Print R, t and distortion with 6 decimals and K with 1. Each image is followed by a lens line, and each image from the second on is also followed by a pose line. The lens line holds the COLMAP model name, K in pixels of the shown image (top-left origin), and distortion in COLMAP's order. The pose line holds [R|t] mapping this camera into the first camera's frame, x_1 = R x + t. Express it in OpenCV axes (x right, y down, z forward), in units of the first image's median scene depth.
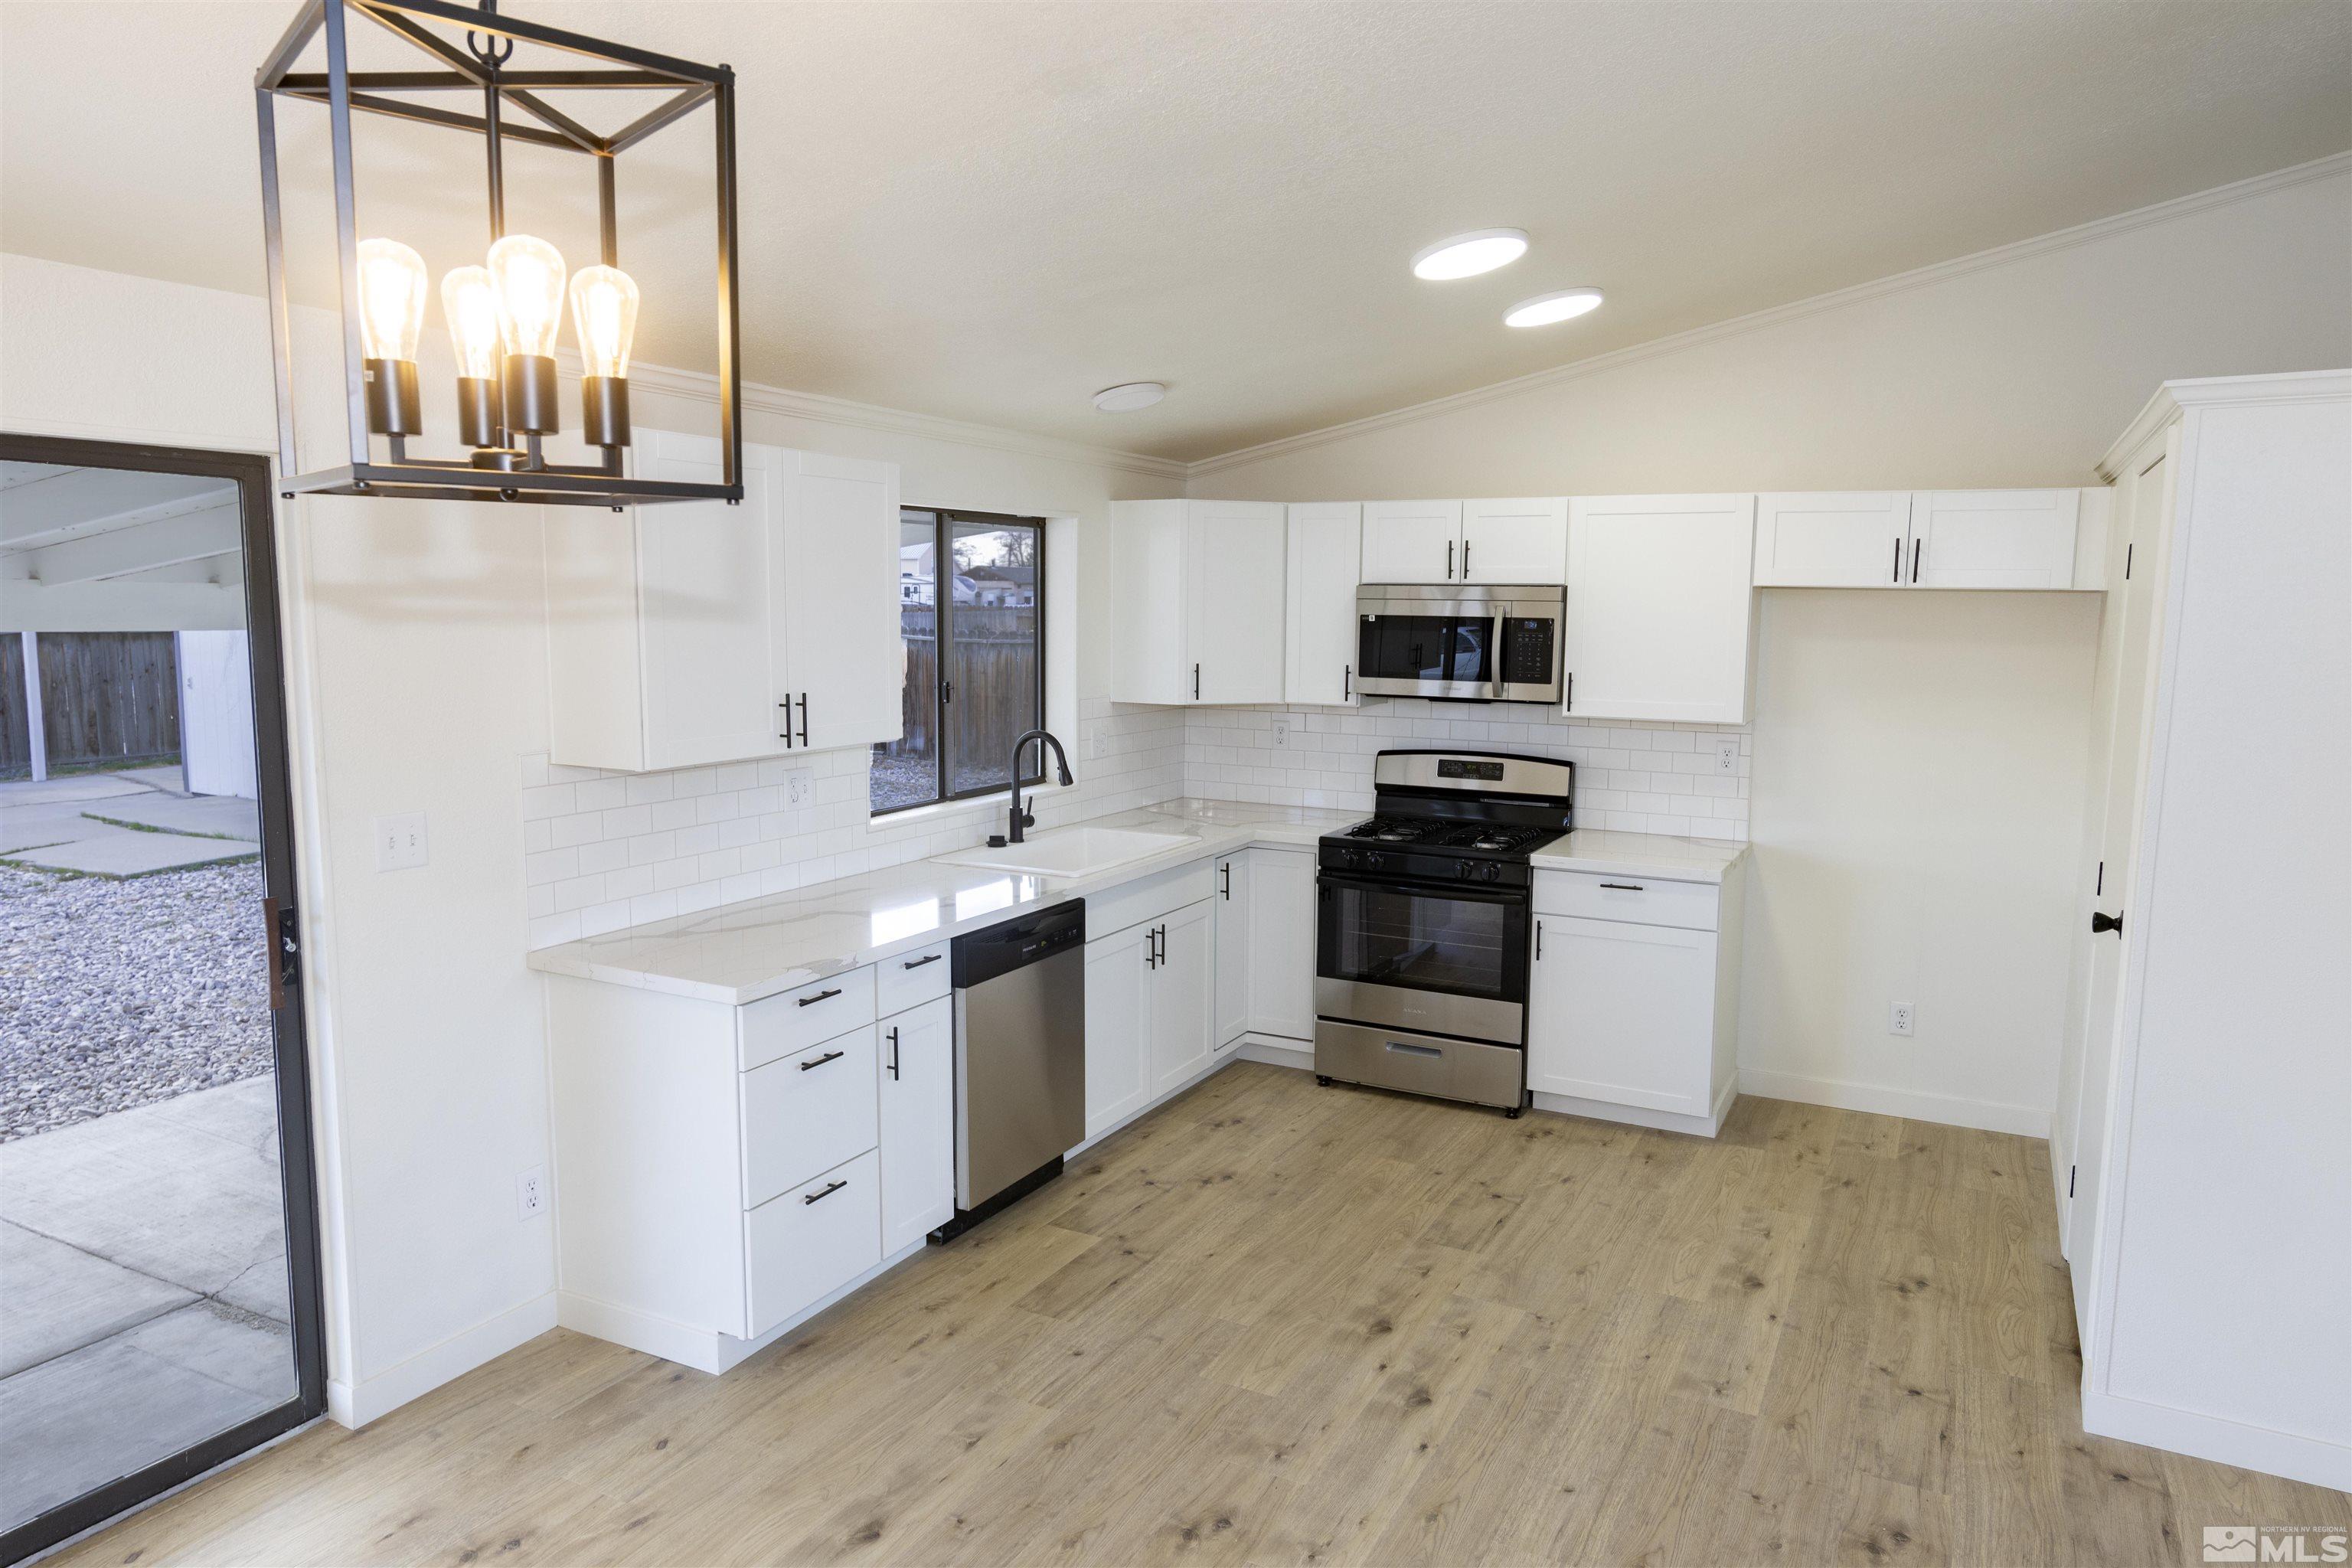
lens RADIAL K [[1510.2, 0, 1176.0], [0, 1510.2, 784.0], [0, 0, 1]] dist [-0.004864, 0.001349]
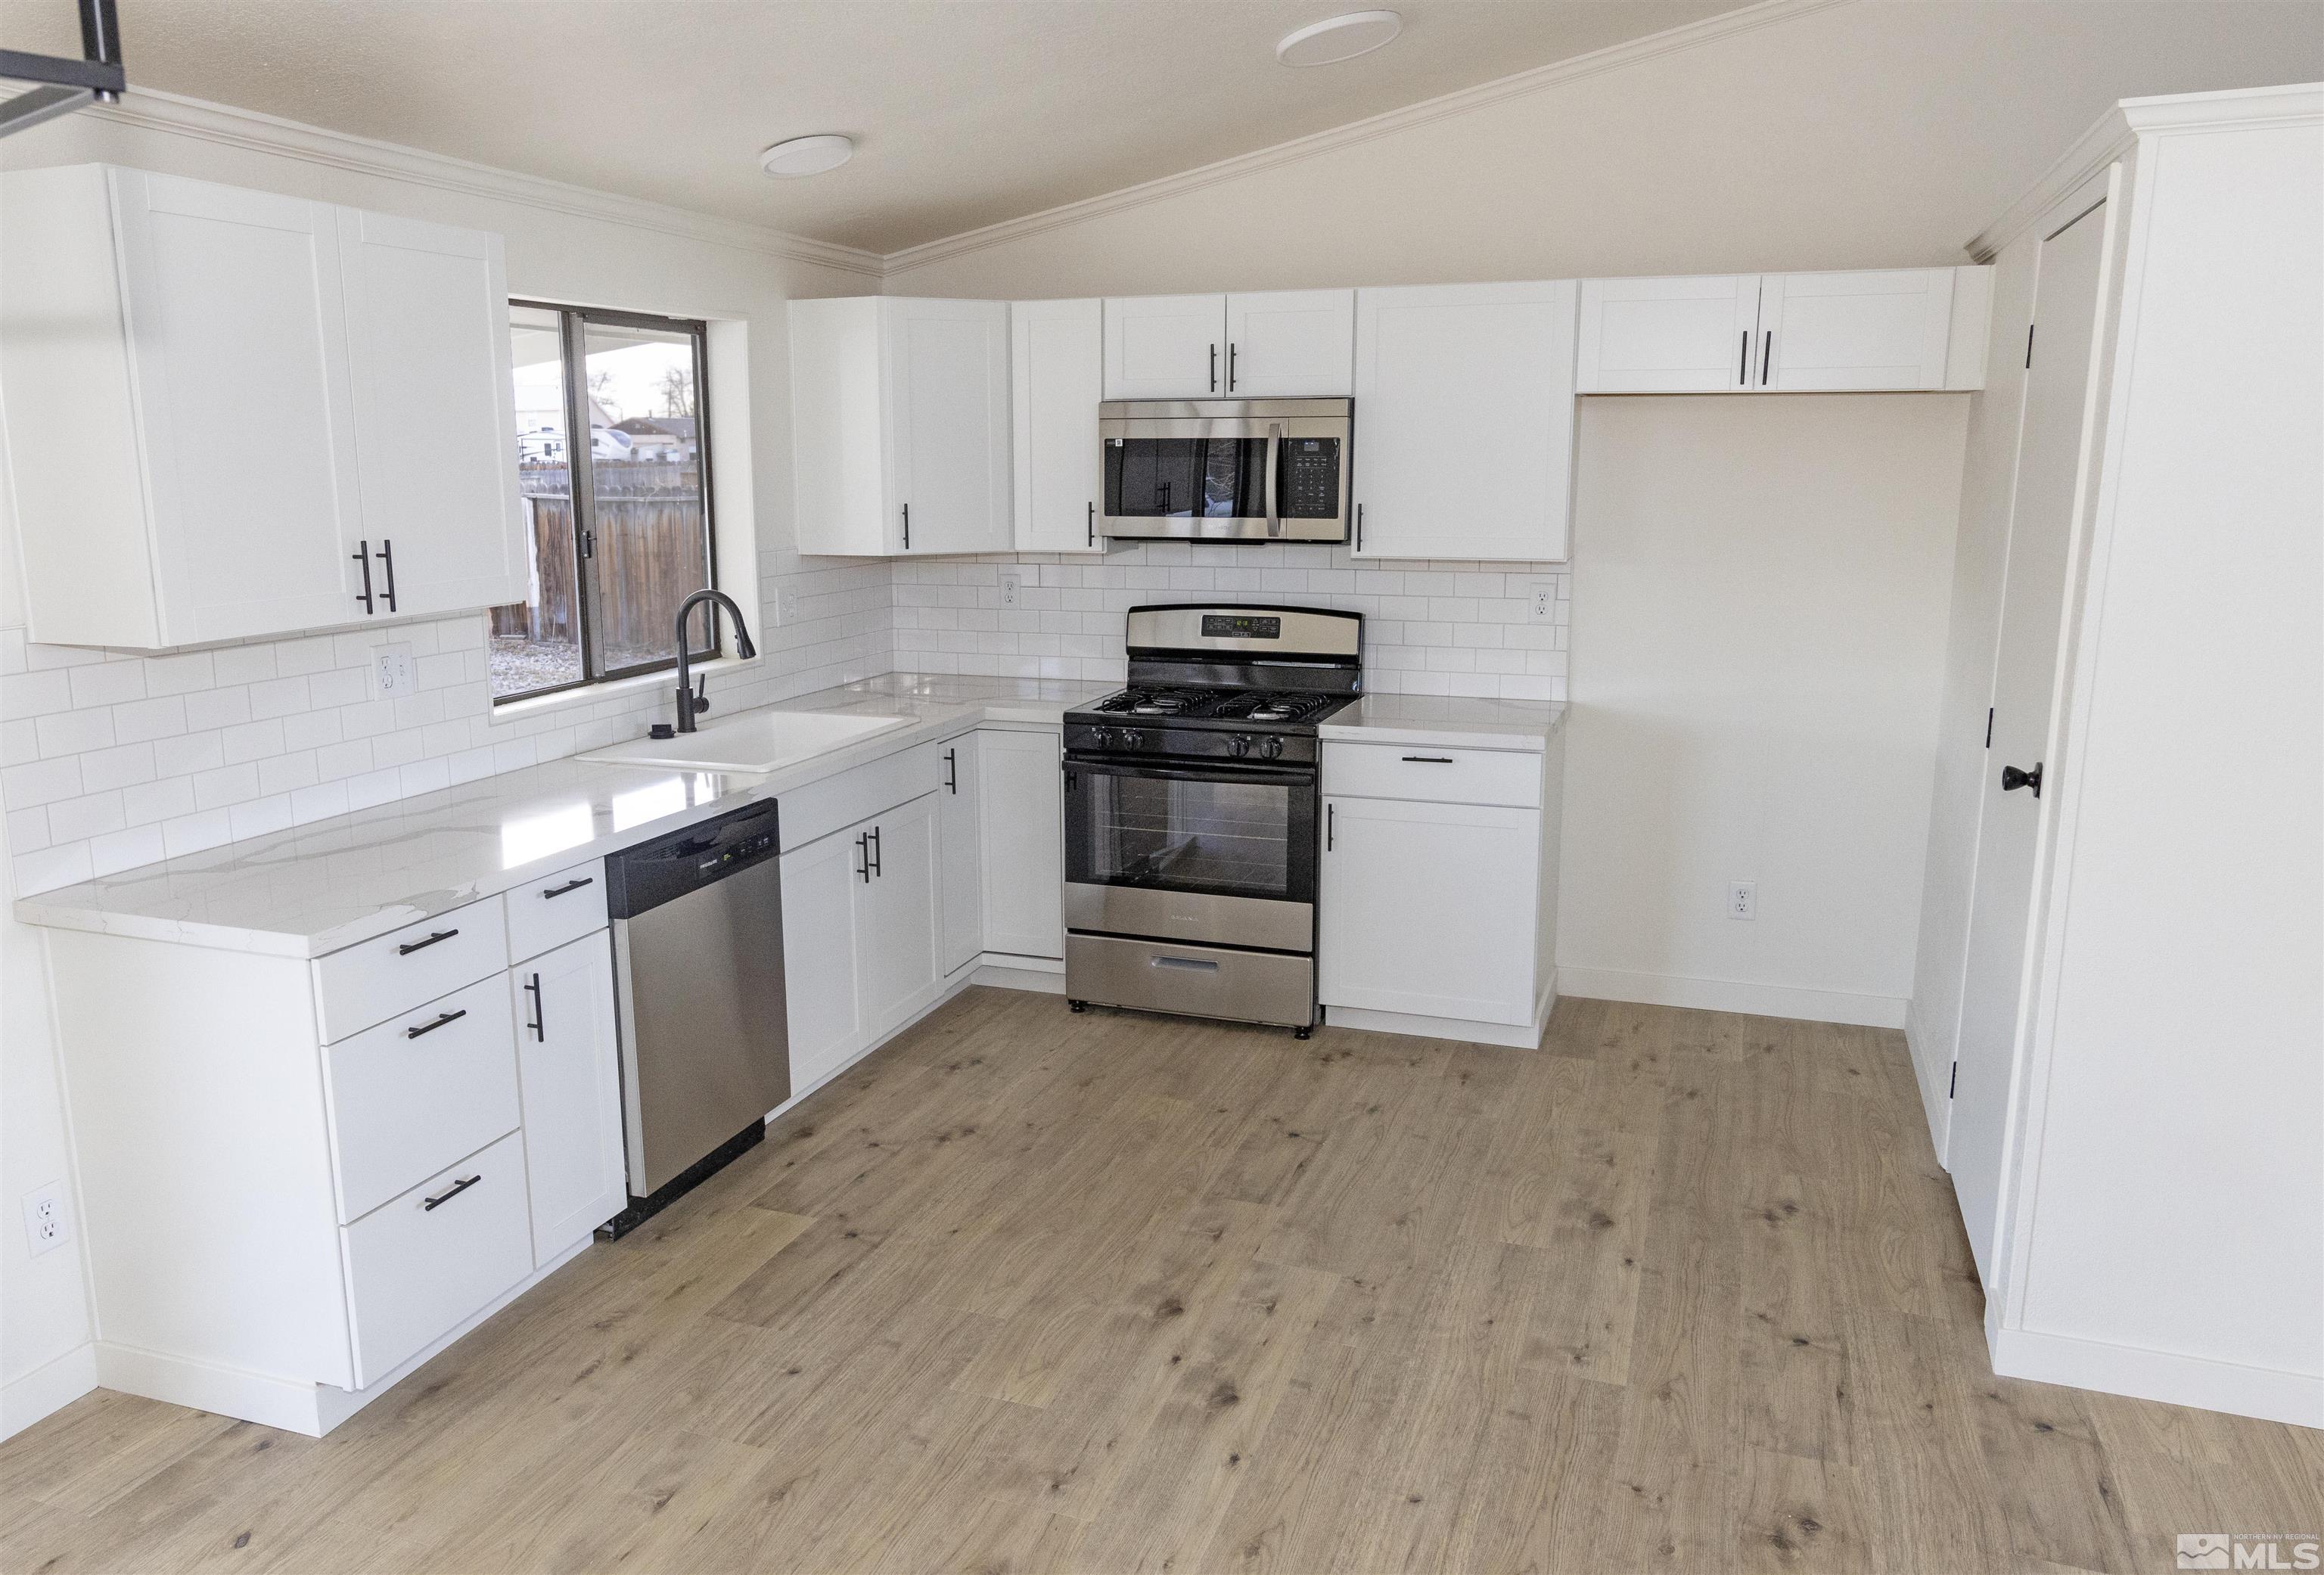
lens RADIAL K [[1707.0, 0, 1083.4], [0, 1707.0, 794.5], [0, 0, 1]] dist [-0.006761, -0.002410]
pose [[0.992286, -0.039185, 0.117611, -0.006010], [0.030168, 0.996536, 0.077495, 0.008844], [-0.120240, -0.073349, 0.990031, 0.090530]]
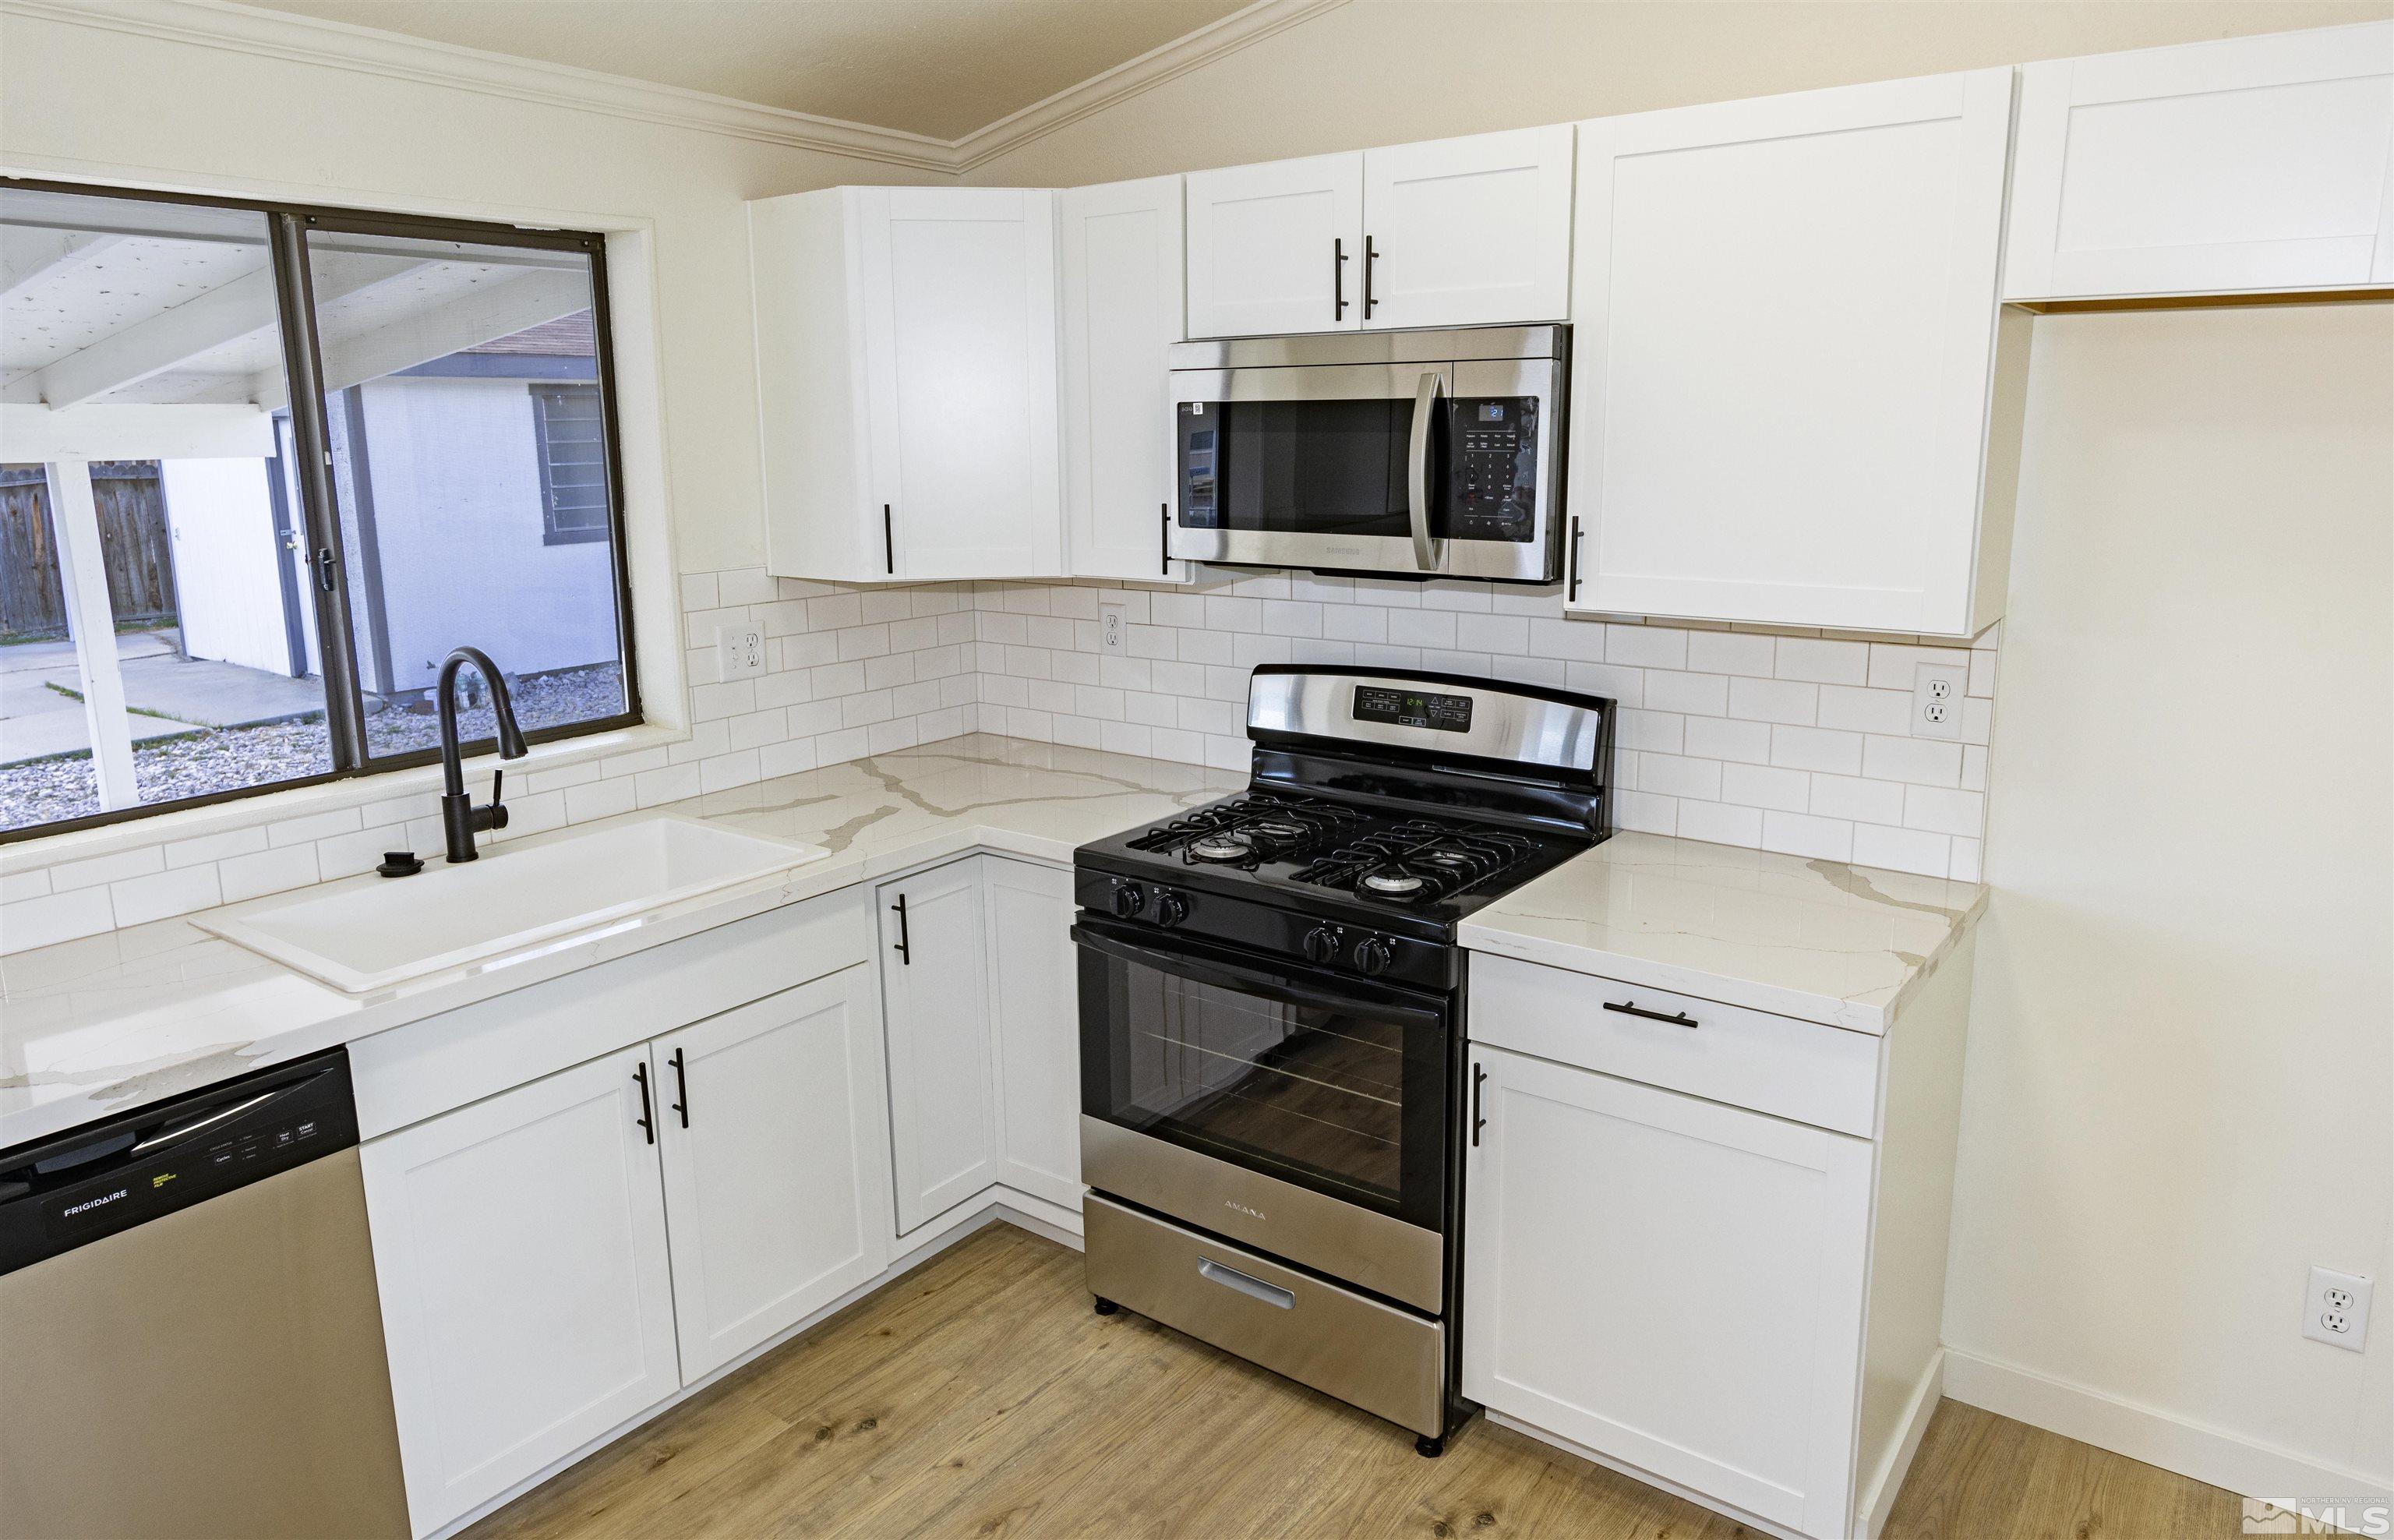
lens RADIAL K [[1545.8, 0, 1189.8], [0, 1545.8, 736.7], [0, 0, 1]] dist [-0.004670, -0.000410]
pose [[0.987859, 0.010321, -0.155007, 0.245620], [0.001432, 0.997143, 0.075521, -0.047819], [0.155344, -0.074826, 0.985022, 0.578210]]
